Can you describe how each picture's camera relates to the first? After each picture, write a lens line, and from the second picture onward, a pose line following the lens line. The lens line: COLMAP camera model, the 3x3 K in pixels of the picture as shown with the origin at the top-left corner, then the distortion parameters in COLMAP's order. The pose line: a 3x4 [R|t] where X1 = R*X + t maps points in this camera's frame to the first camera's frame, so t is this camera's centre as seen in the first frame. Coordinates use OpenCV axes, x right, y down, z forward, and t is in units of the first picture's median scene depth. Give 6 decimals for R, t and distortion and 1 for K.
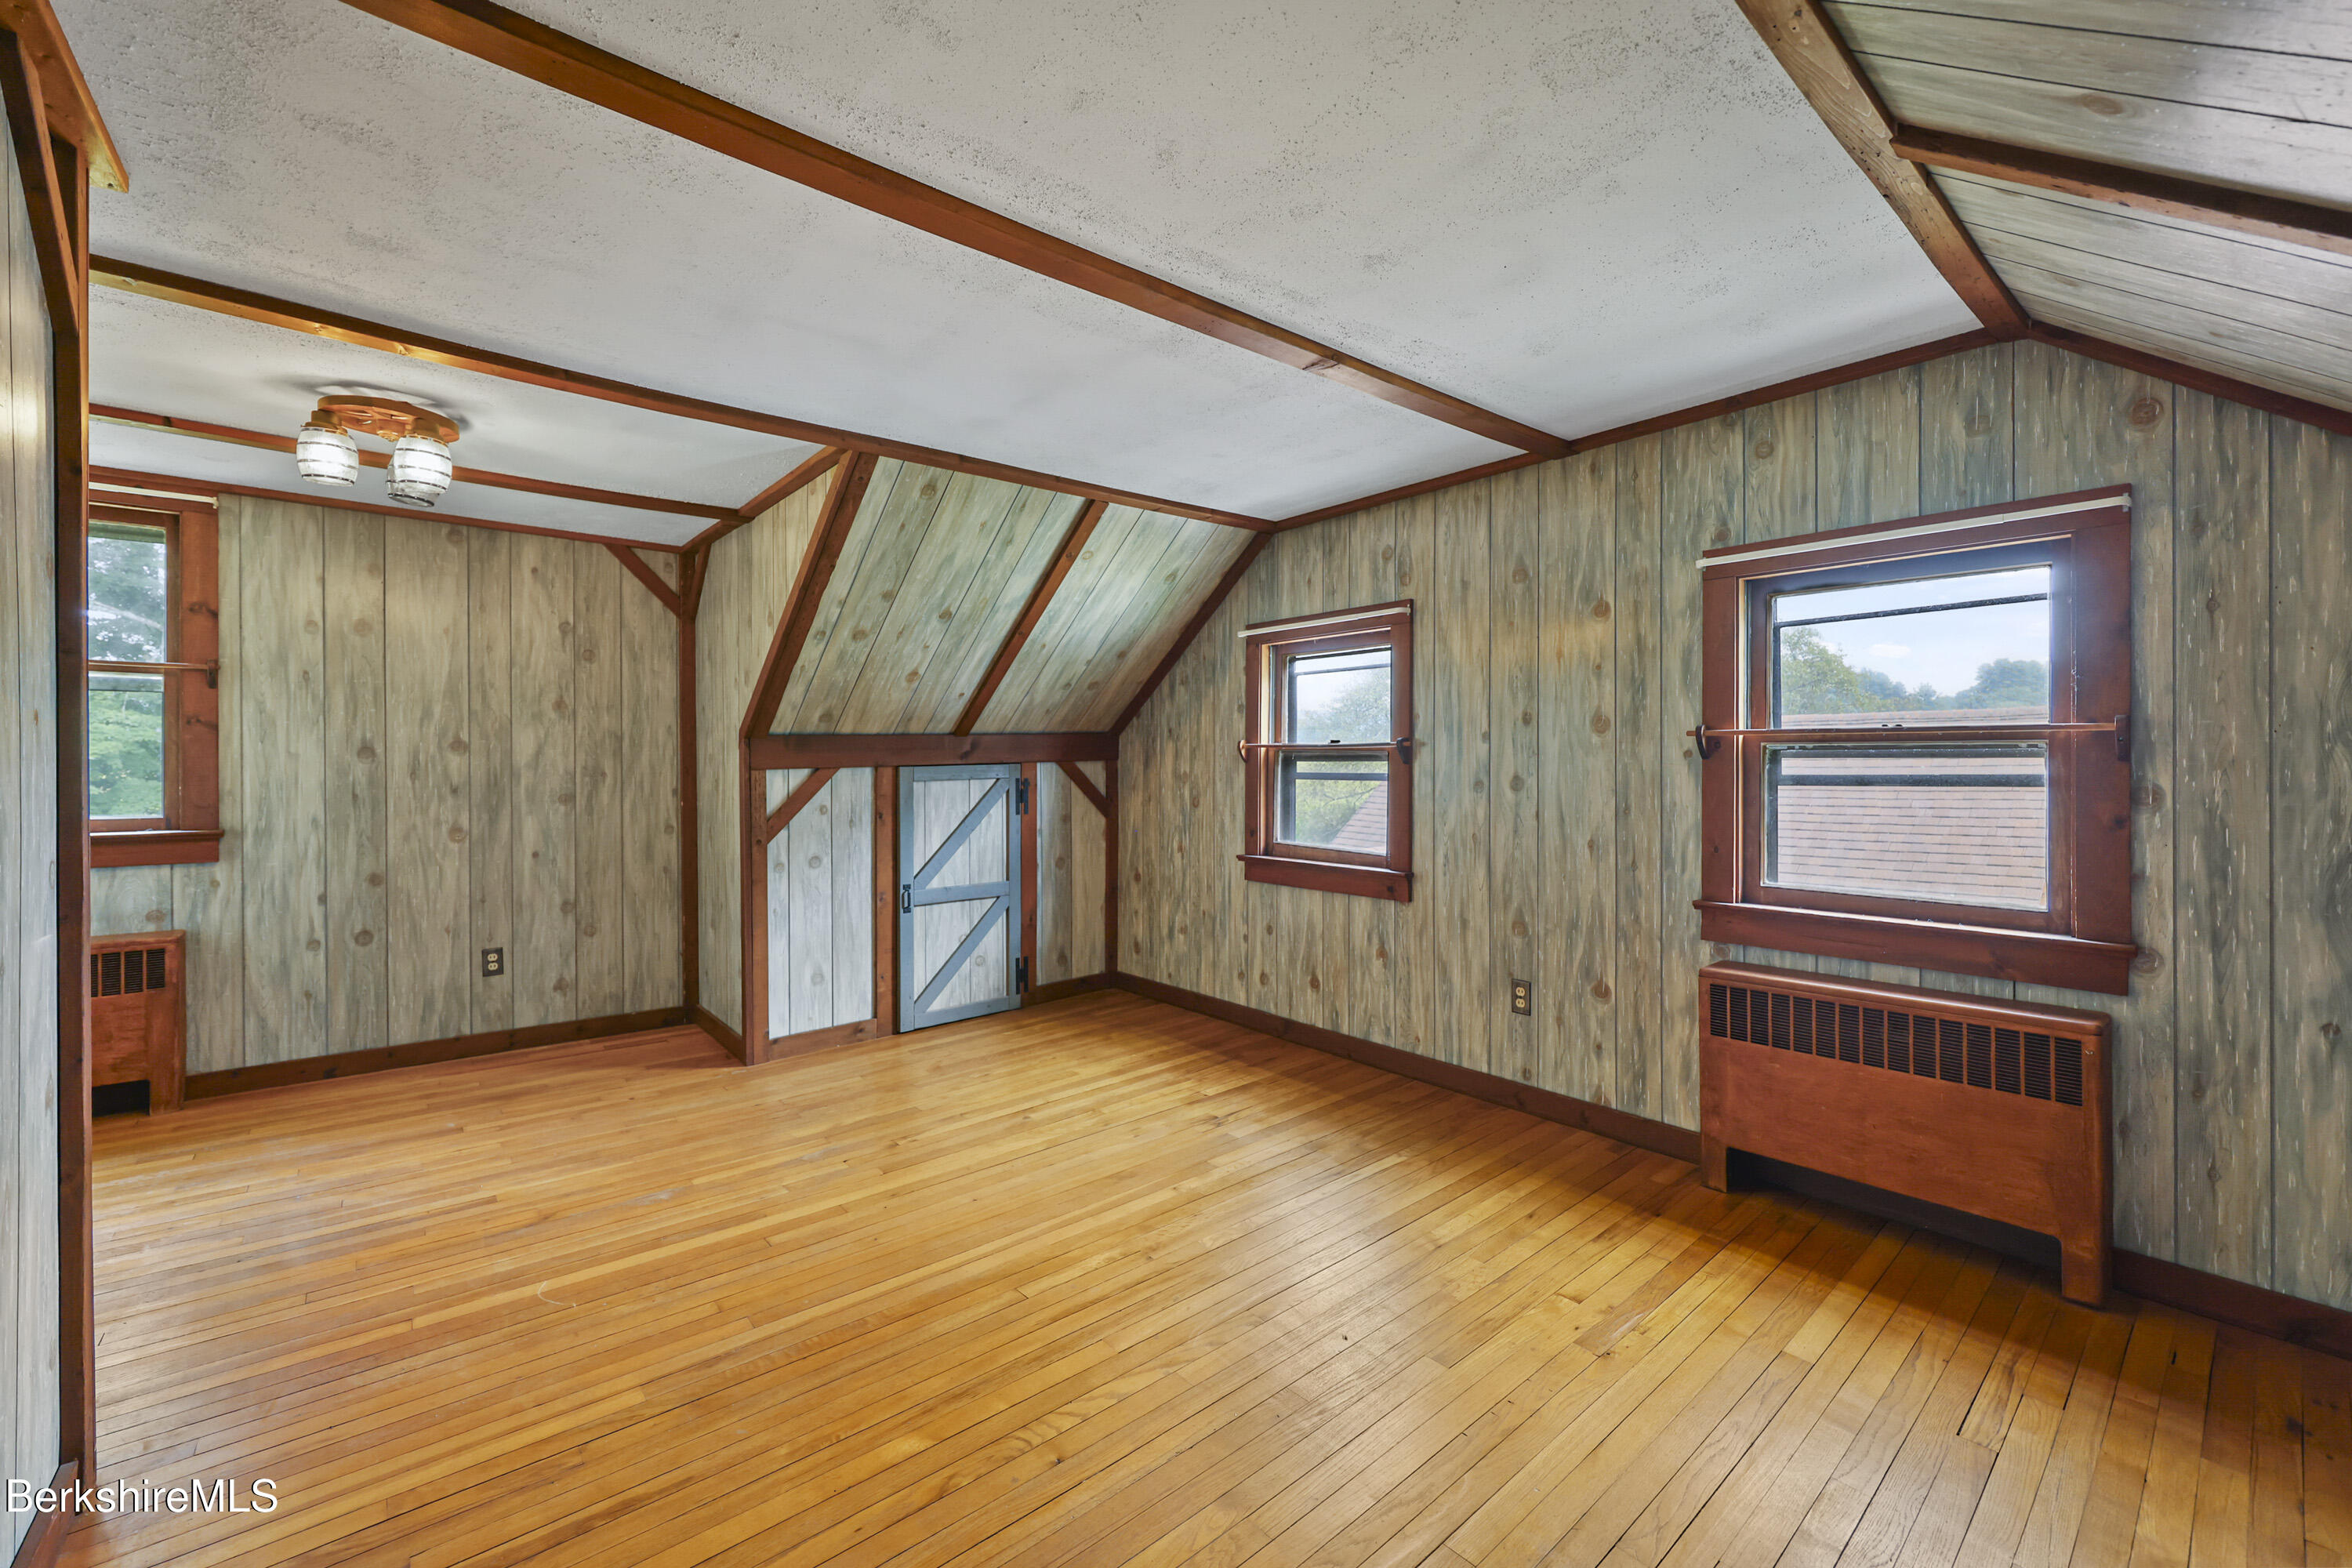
lens RADIAL K [[958.4, 0, 1181.8], [0, 958.4, 765.3], [0, 0, 1]] dist [-0.006053, 0.001133]
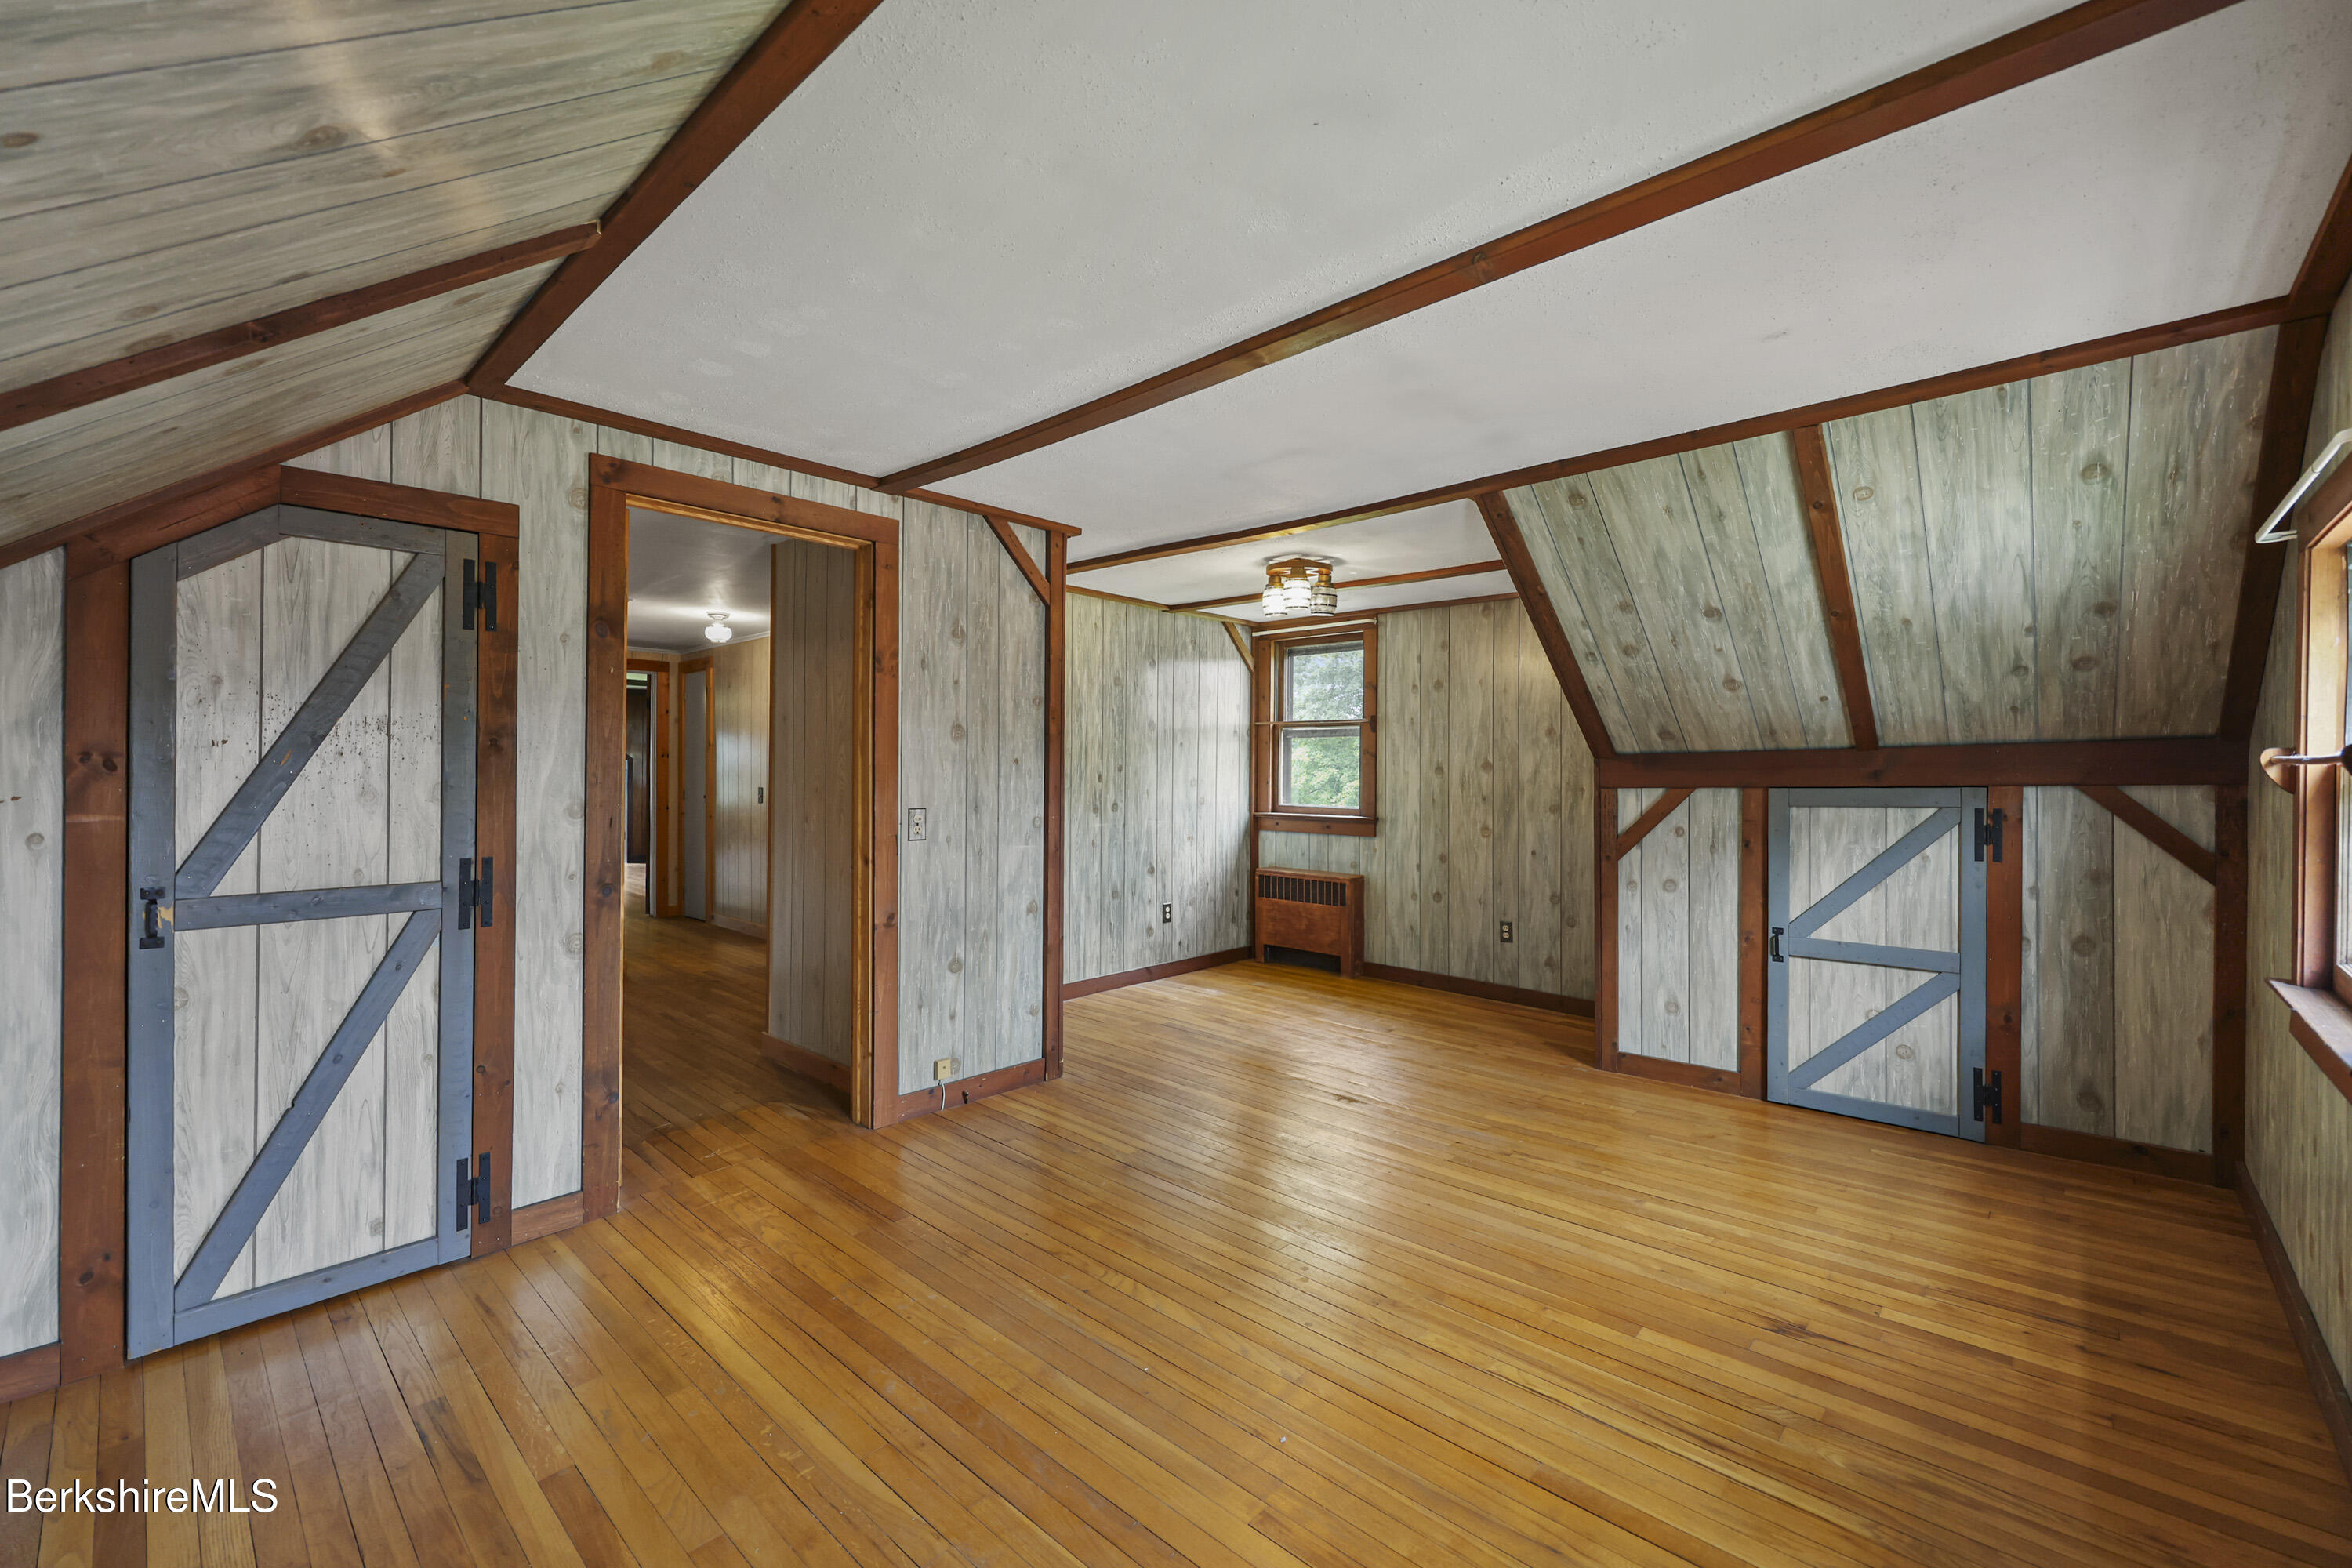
lens RADIAL K [[958.4, 0, 1176.7], [0, 958.4, 772.1], [0, 0, 1]] dist [-0.006053, 0.001133]
pose [[0.116750, 0.003382, -0.993156, 0.552087], [-0.009181, 0.999955, 0.002326, -0.011203], [0.993119, 0.008847, 0.116775, 0.423776]]
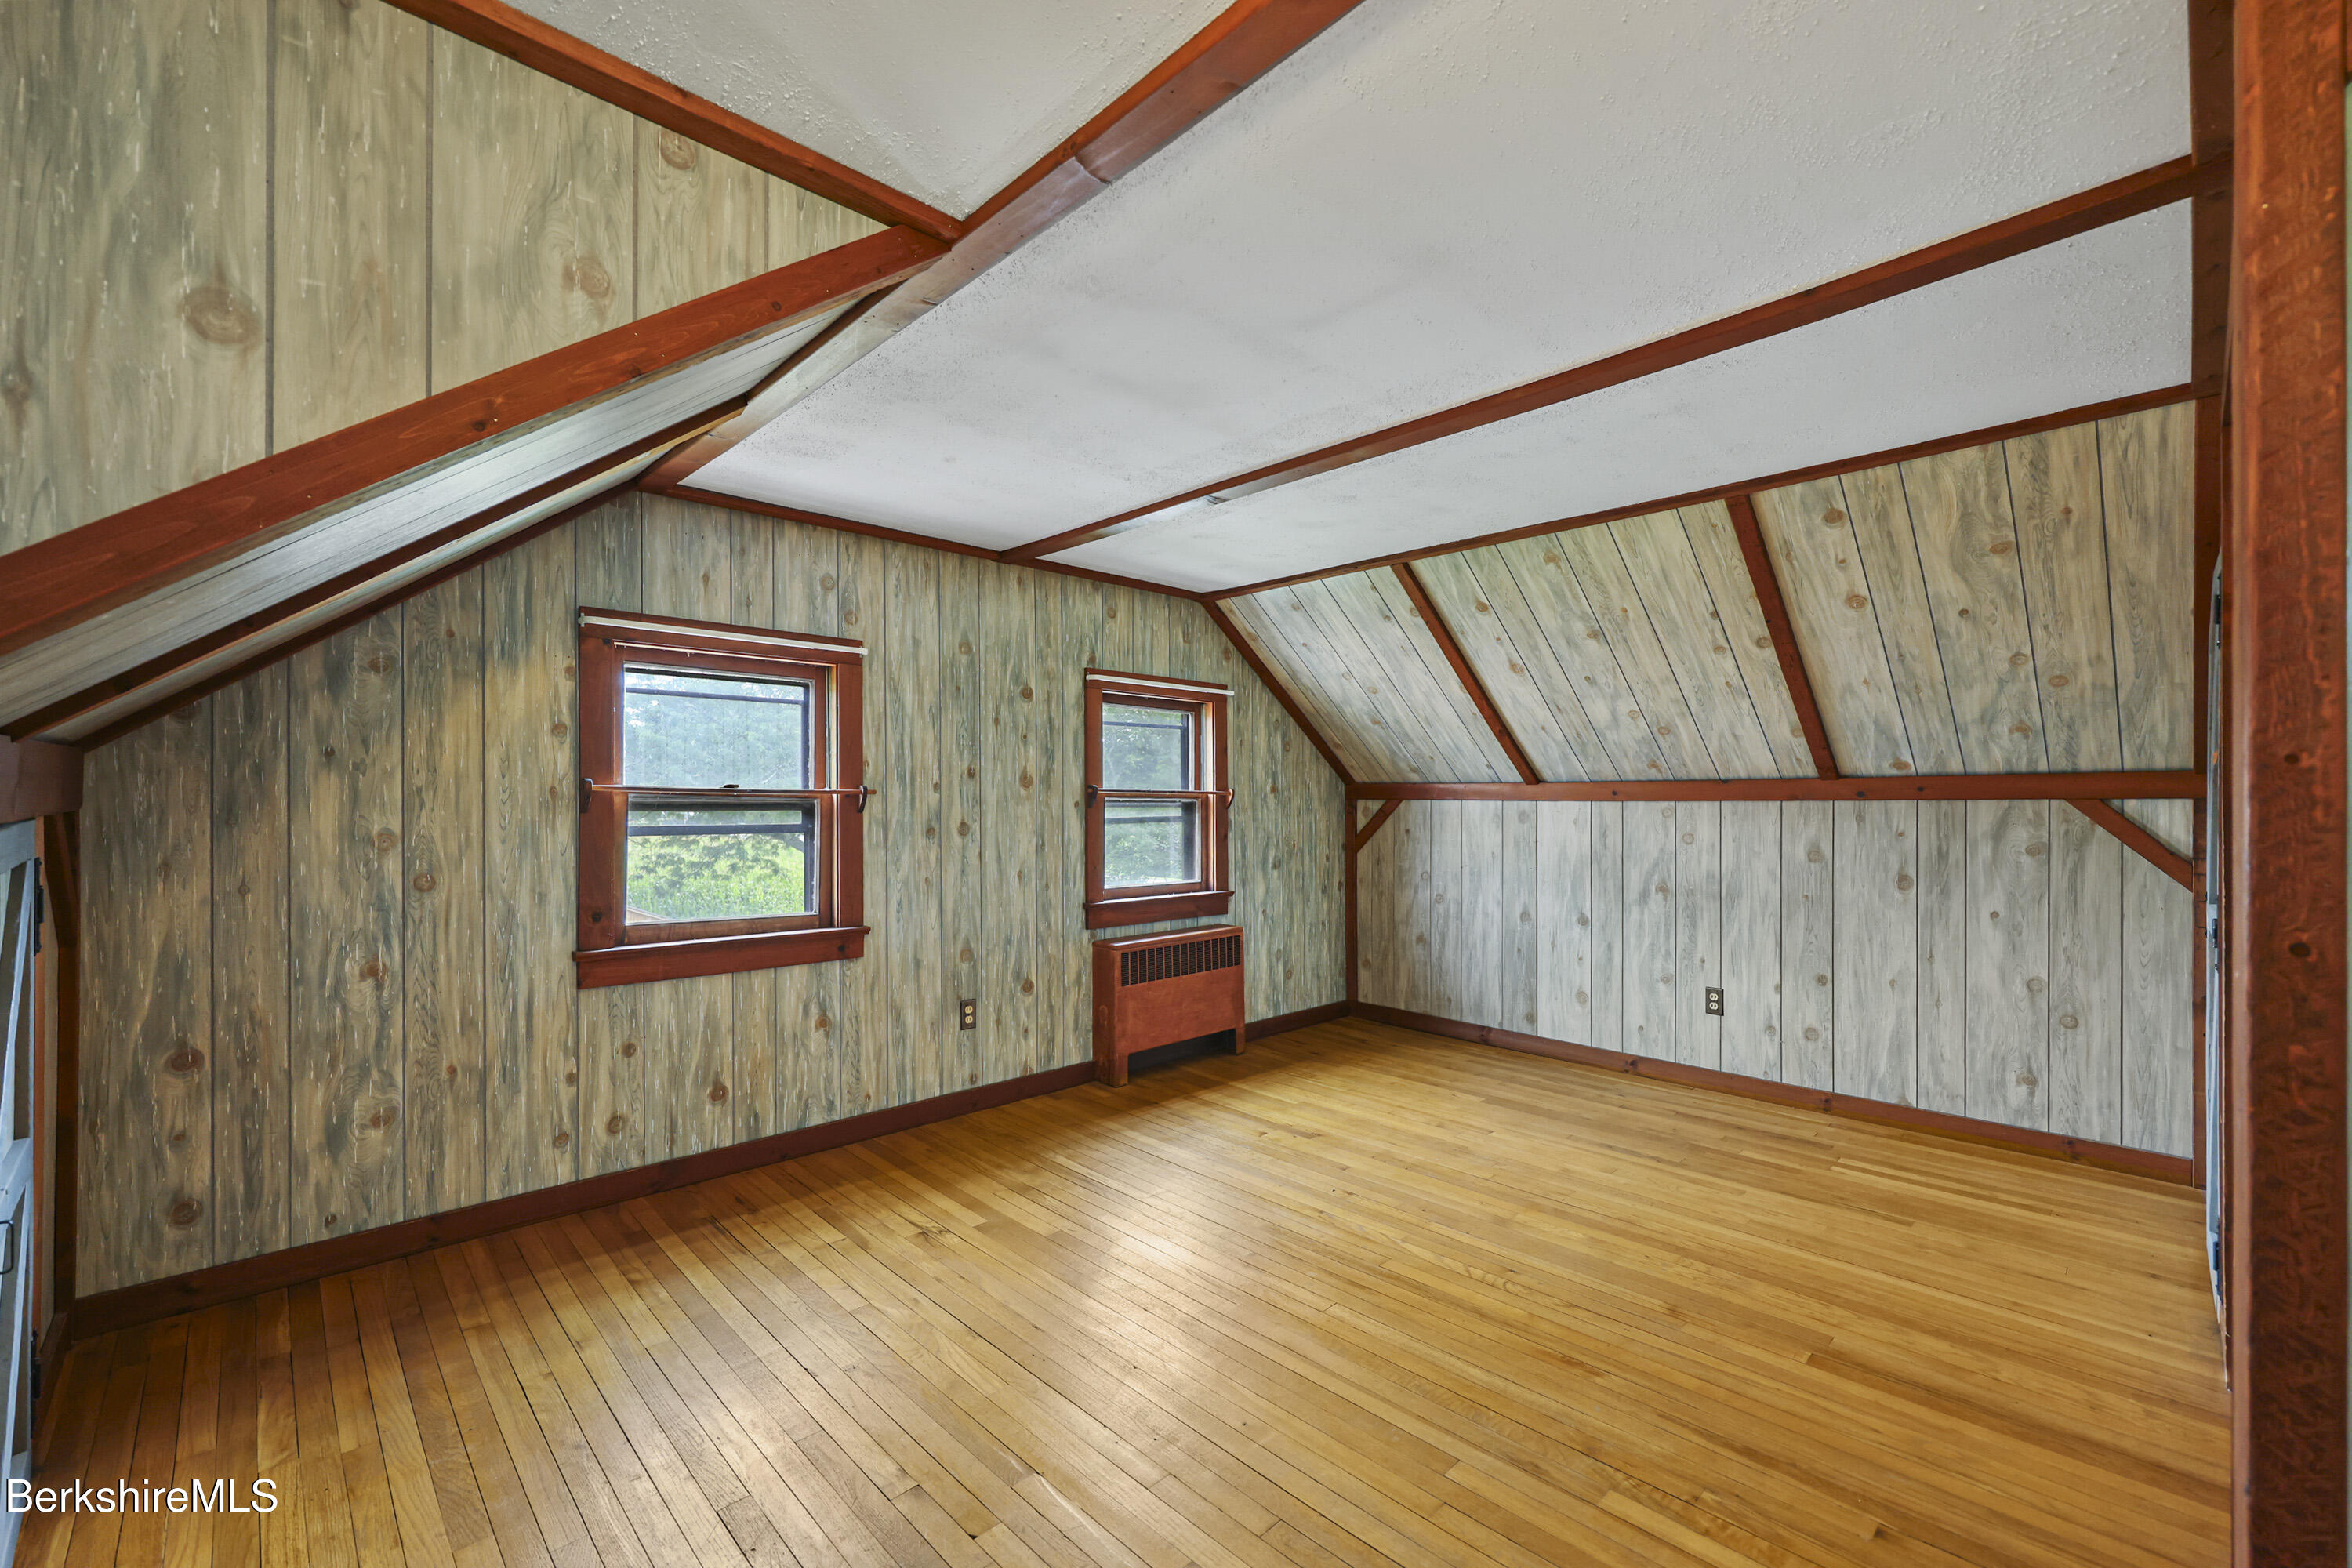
lens RADIAL K [[958.4, 0, 1185.6], [0, 958.4, 803.8], [0, 0, 1]] dist [-0.006053, 0.001133]
pose [[-0.068811, 0.002135, 0.997627, -0.710899], [0.003308, 0.999993, -0.001912, -0.007201], [-0.997624, 0.003169, -0.068818, 0.713954]]
